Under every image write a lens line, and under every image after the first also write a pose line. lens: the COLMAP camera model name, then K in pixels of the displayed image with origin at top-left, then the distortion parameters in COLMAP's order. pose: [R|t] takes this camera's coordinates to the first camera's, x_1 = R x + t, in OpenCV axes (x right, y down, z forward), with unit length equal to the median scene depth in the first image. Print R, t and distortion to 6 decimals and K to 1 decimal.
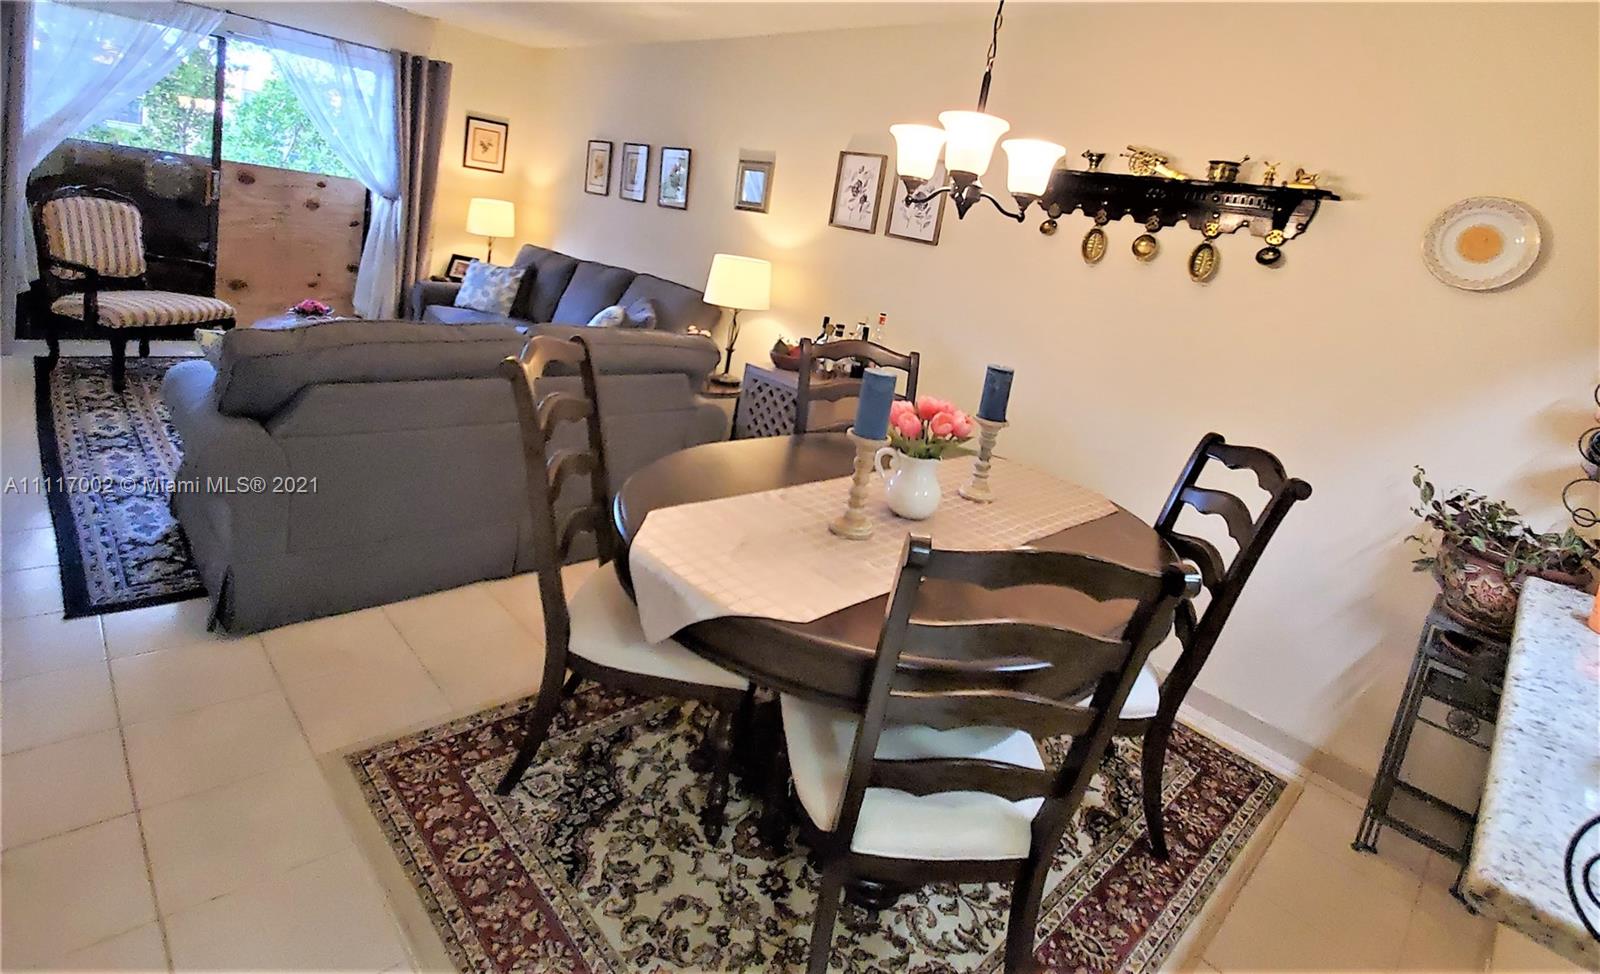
lens RADIAL K [[781.3, 0, 855.1], [0, 781.3, 357.6], [0, 0, 1]] dist [-0.018737, -0.003536]
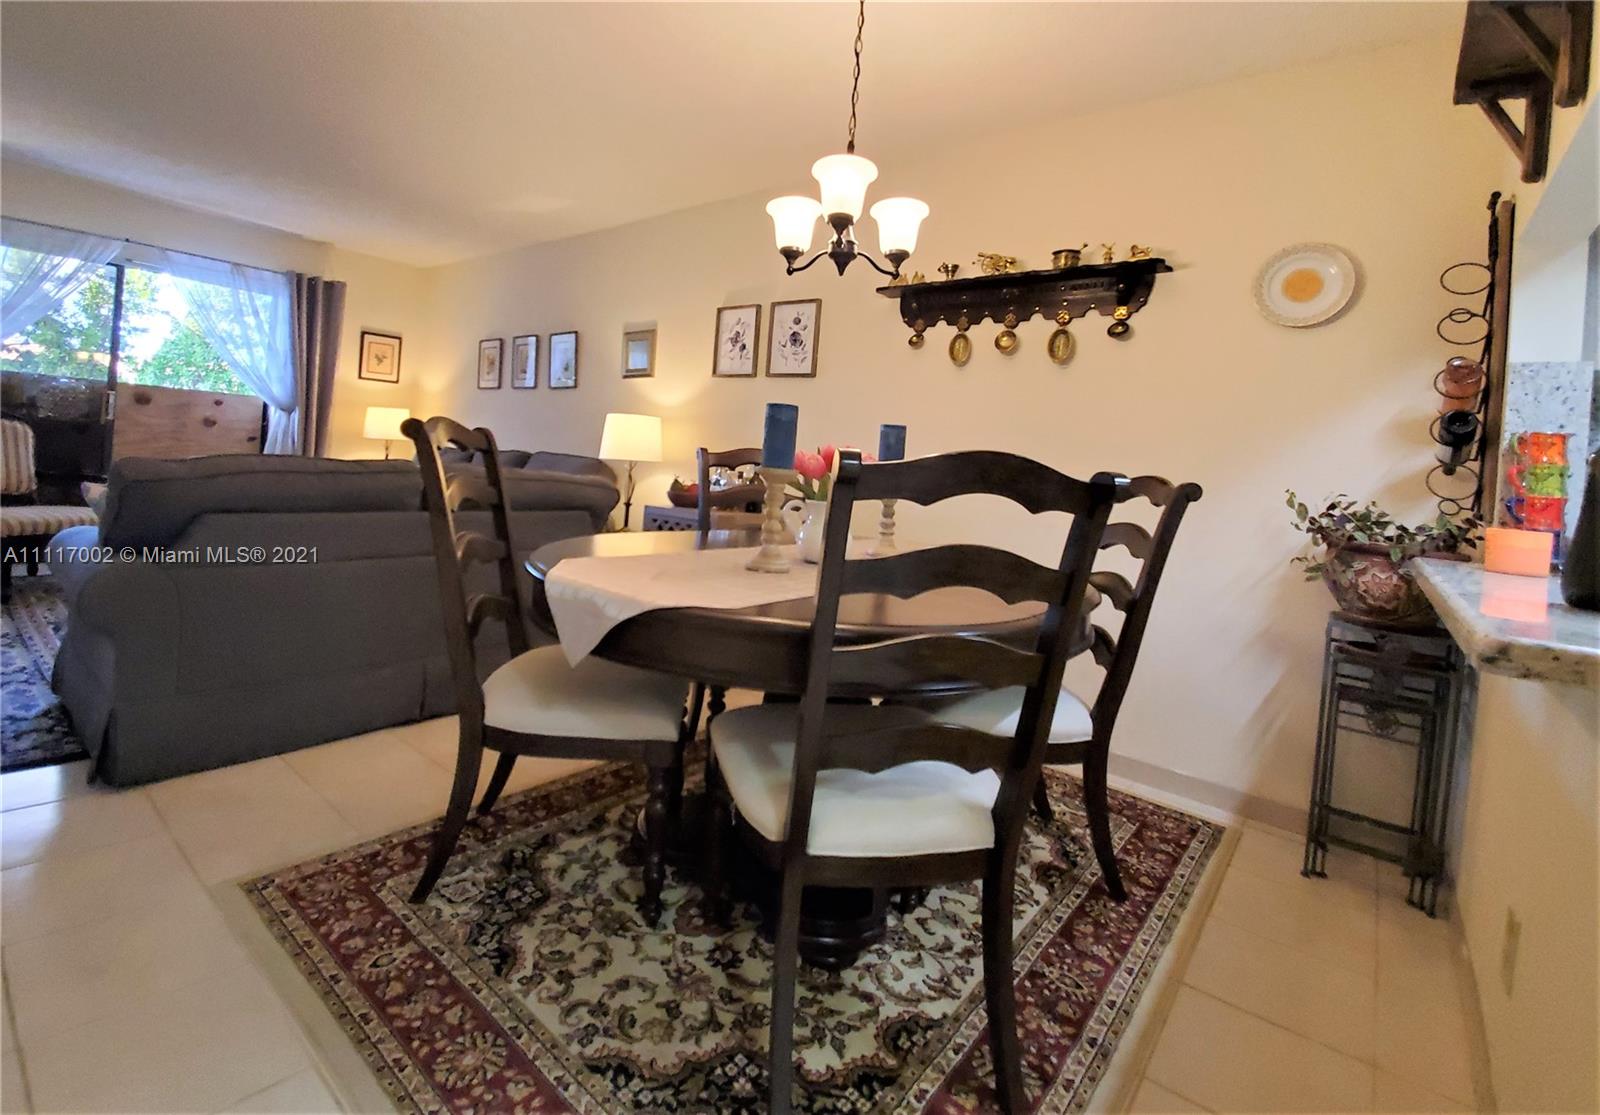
lens RADIAL K [[727.3, 0, 782.9], [0, 727.3, 466.3], [0, 0, 1]] dist [-0.016948, -0.003932]
pose [[0.993395, -0.092811, 0.067471, -0.025966], [0.101440, 0.985173, -0.138362, 0.157202], [-0.053629, 0.144292, 0.988081, 0.044563]]
